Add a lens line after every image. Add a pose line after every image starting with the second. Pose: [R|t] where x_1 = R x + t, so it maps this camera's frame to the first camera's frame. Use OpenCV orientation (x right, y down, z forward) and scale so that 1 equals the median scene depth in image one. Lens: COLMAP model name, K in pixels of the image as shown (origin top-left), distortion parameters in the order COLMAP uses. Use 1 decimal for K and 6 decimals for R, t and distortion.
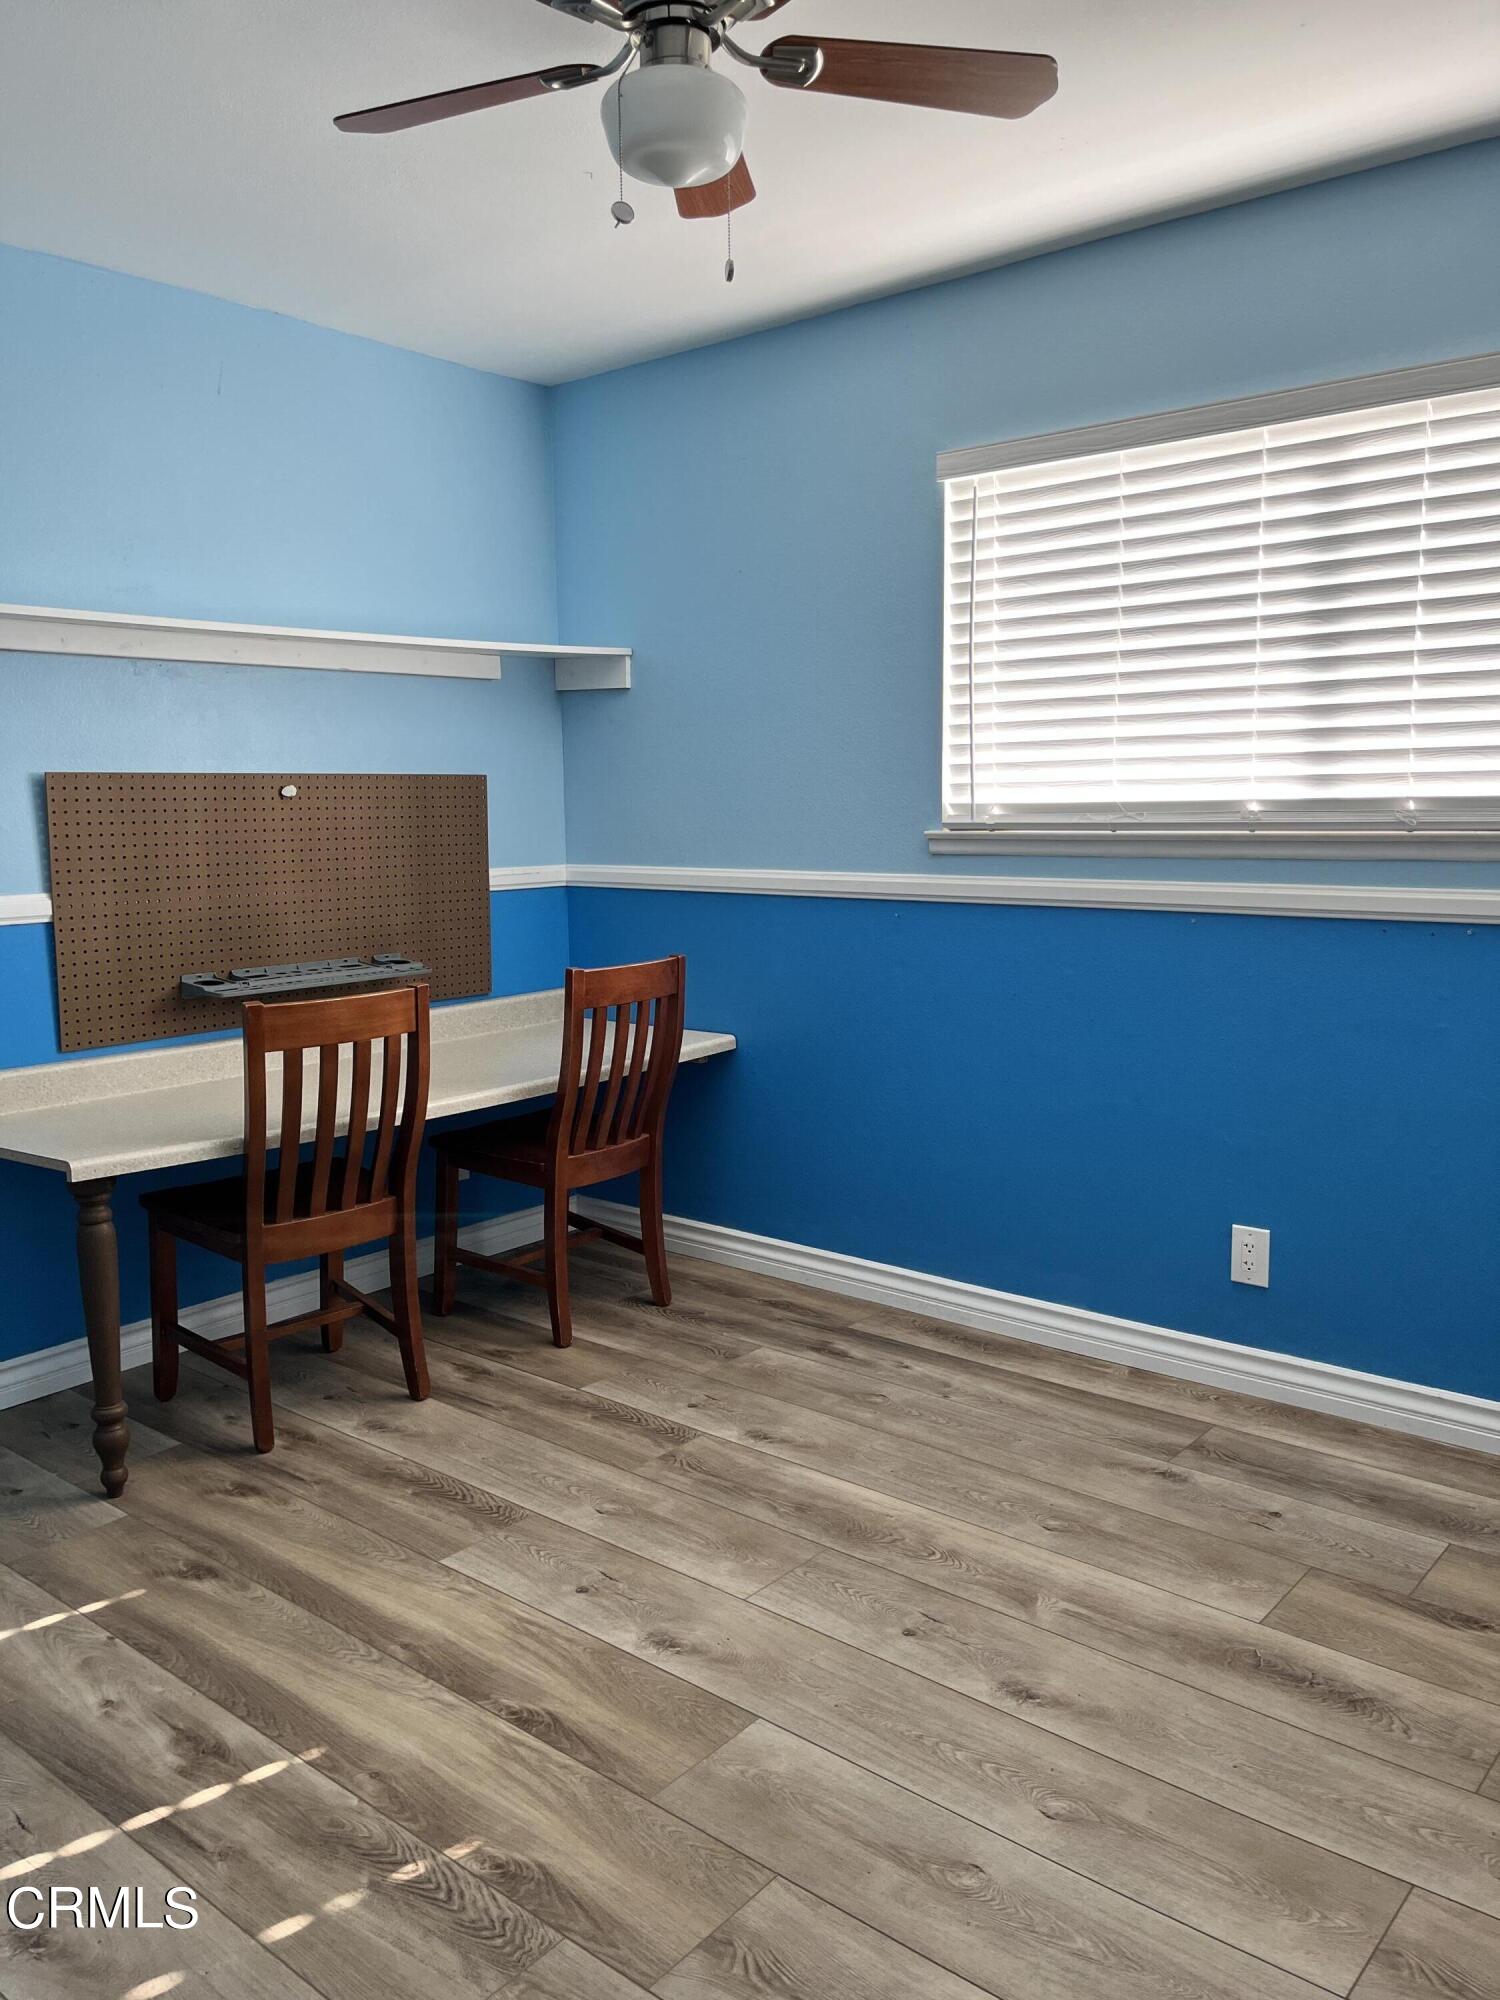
lens RADIAL K [[1515.5, 0, 747.2], [0, 1515.5, 1004.2], [0, 0, 1]] dist [0.080052, -0.120639]
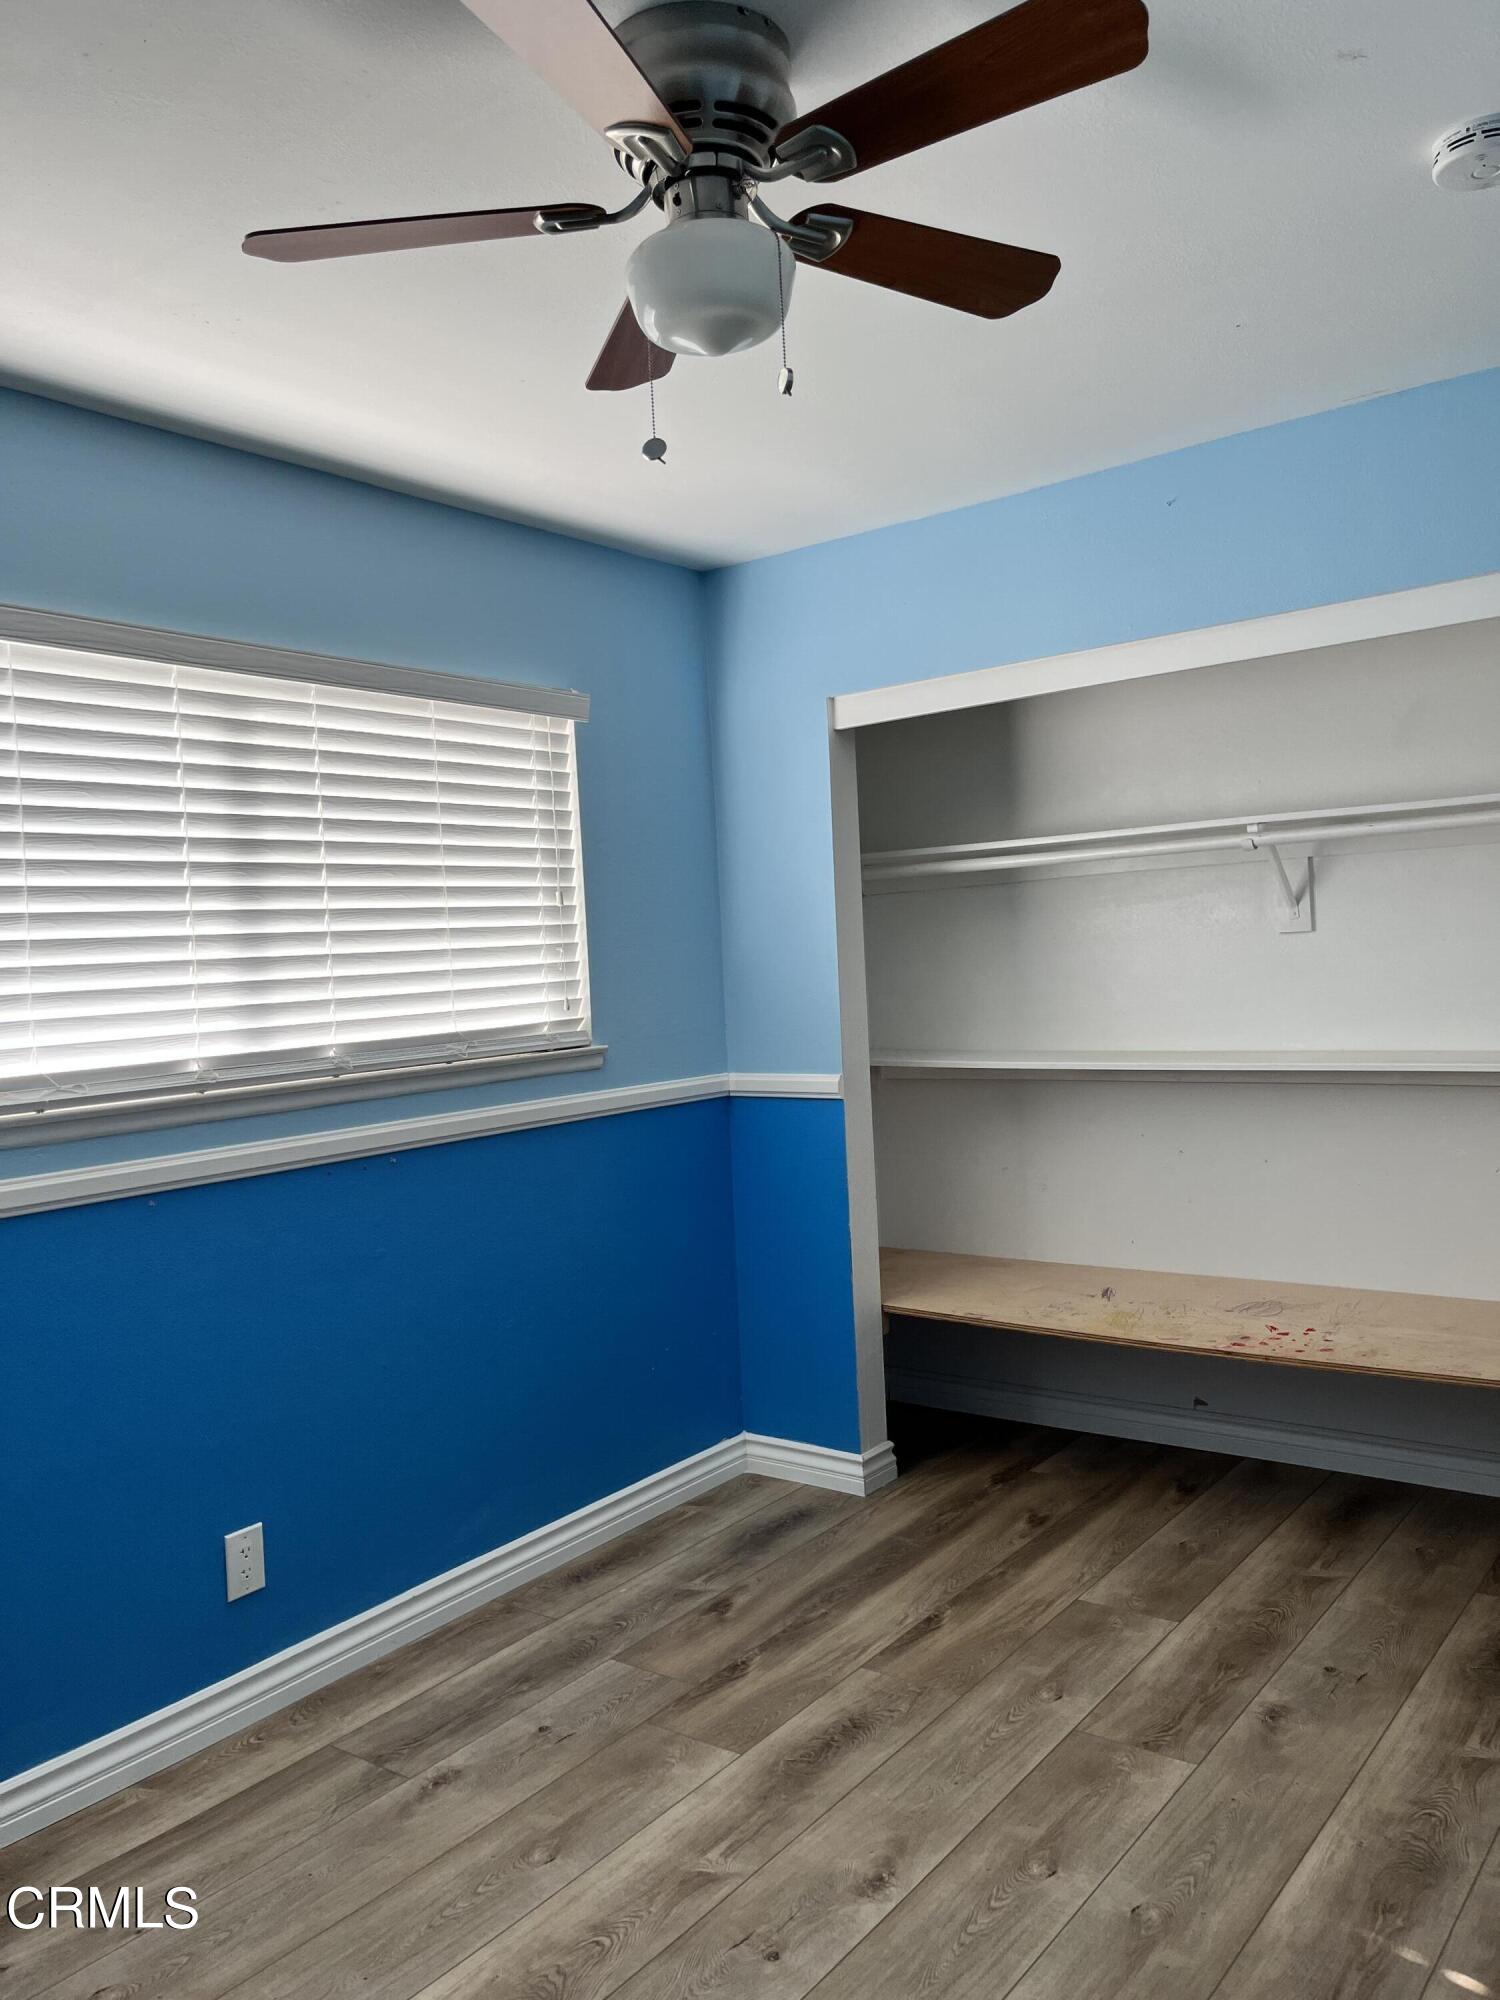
lens RADIAL K [[1515.5, 0, 747.2], [0, 1515.5, 1004.2], [0, 0, 1]] dist [0.080052, -0.120639]
pose [[-0.051495, -0.015694, 0.998550, -0.659872], [0.189707, 0.981517, 0.025210, -0.140153], [-0.980489, 0.190730, -0.047566, 0.793354]]
